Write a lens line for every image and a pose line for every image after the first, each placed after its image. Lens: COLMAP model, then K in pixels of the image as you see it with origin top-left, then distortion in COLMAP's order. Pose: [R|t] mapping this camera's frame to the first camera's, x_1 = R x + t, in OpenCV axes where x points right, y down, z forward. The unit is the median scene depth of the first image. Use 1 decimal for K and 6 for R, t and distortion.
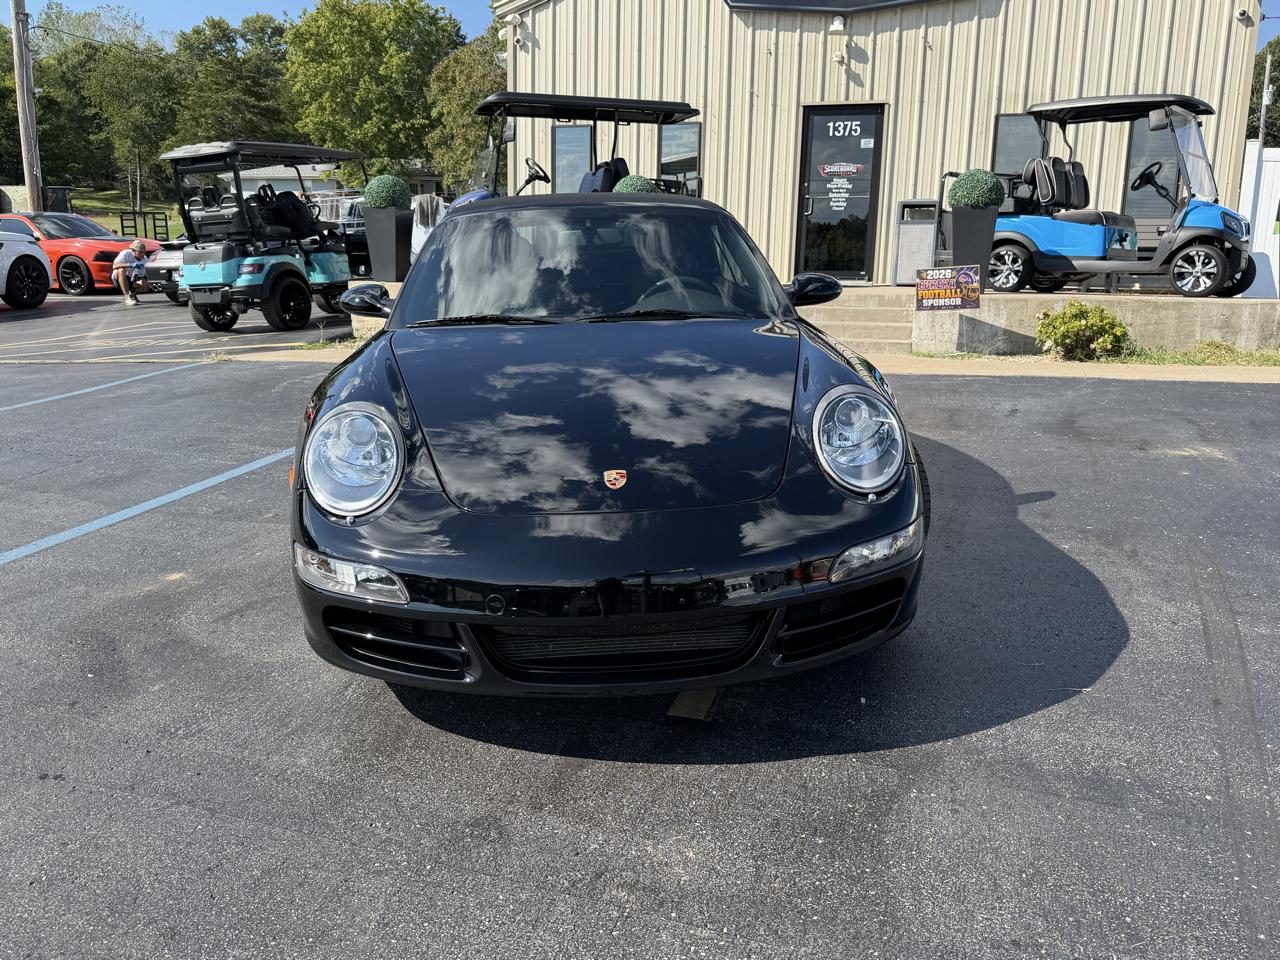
lens RADIAL K [[1050.9, 0, 626.6], [0, 1050.9, 483.4], [0, 0, 1]] dist [0.107141, -0.192511]
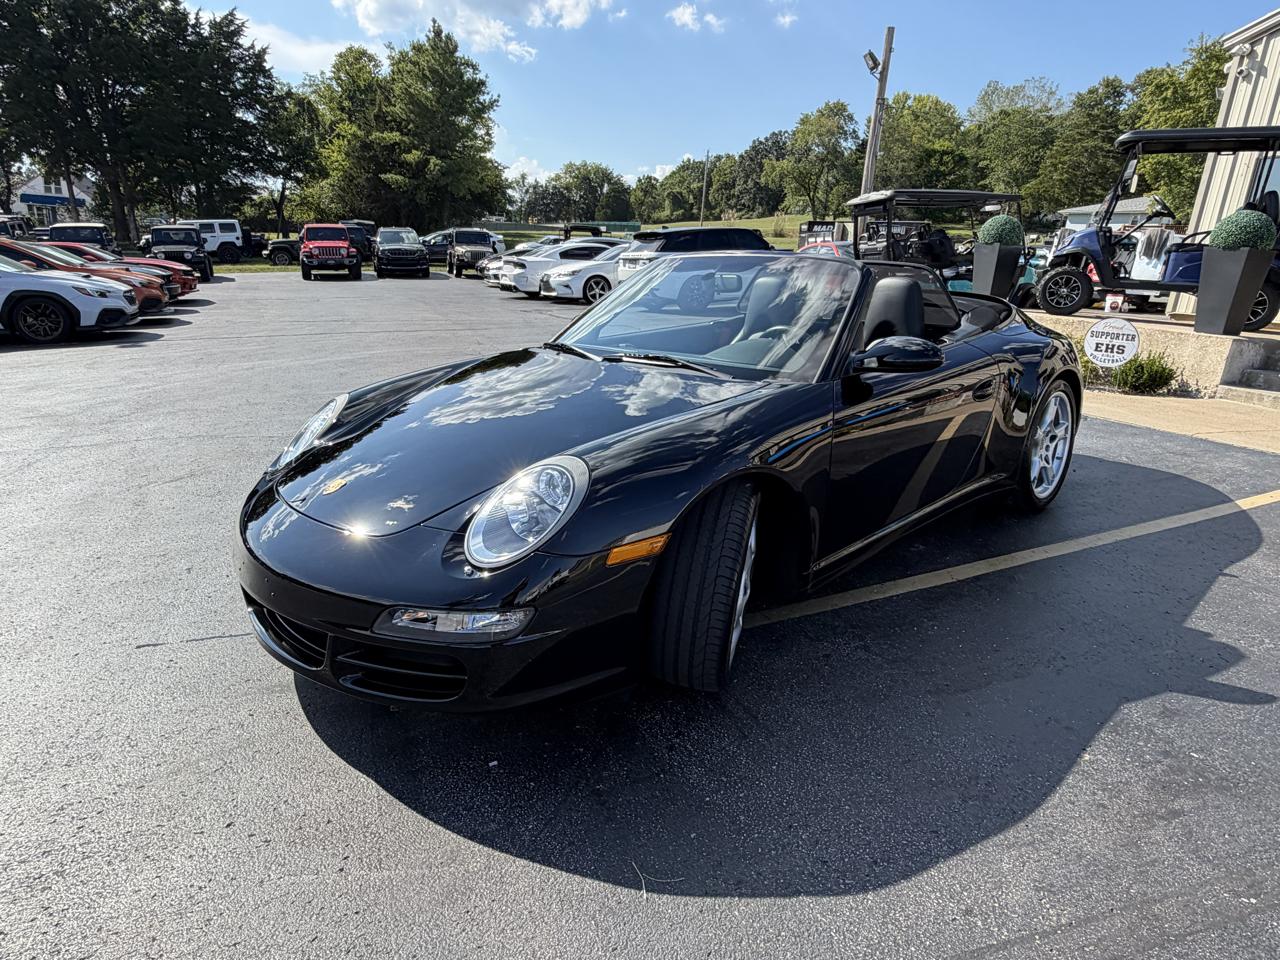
lens RADIAL K [[777.4, 0, 638.9], [0, 777.4, 497.7], [0, 0, 1]] dist [0.000532, 0.000314]
pose [[0.643318, 0.252870, -0.722633, 0.159220], [-0.199460, 0.966641, 0.160687, -0.038937], [0.739160, 0.040764, 0.672296, 0.119091]]
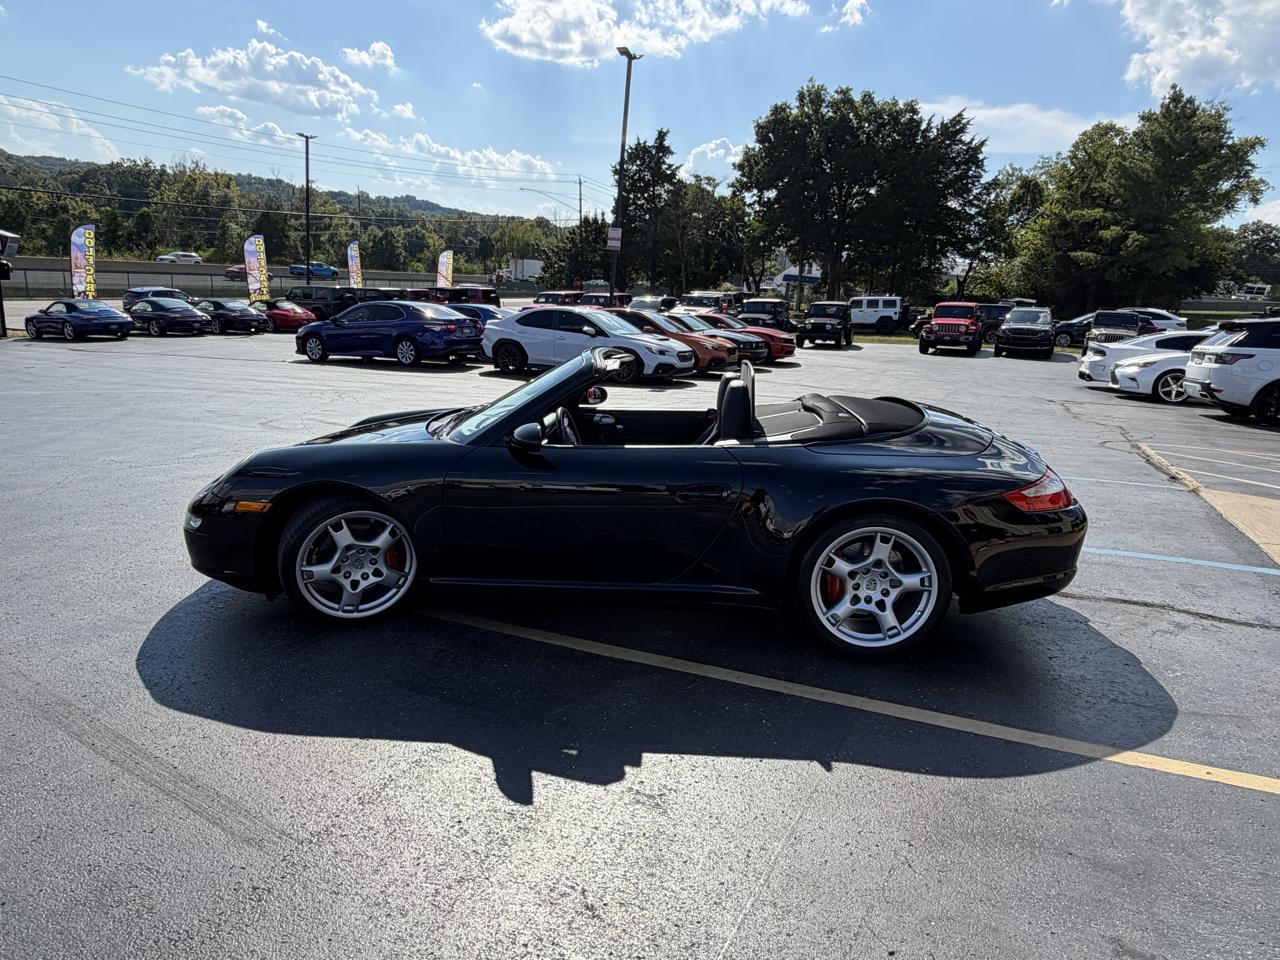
lens RADIAL K [[777.4, 0, 638.9], [0, 777.4, 497.7], [0, 0, 1]] dist [0.000532, 0.000314]
pose [[-0.156123, 0.247284, -0.956283, 0.282041], [-0.271805, 0.920021, 0.282282, -0.115942], [0.949604, 0.303993, -0.076423, 0.358182]]
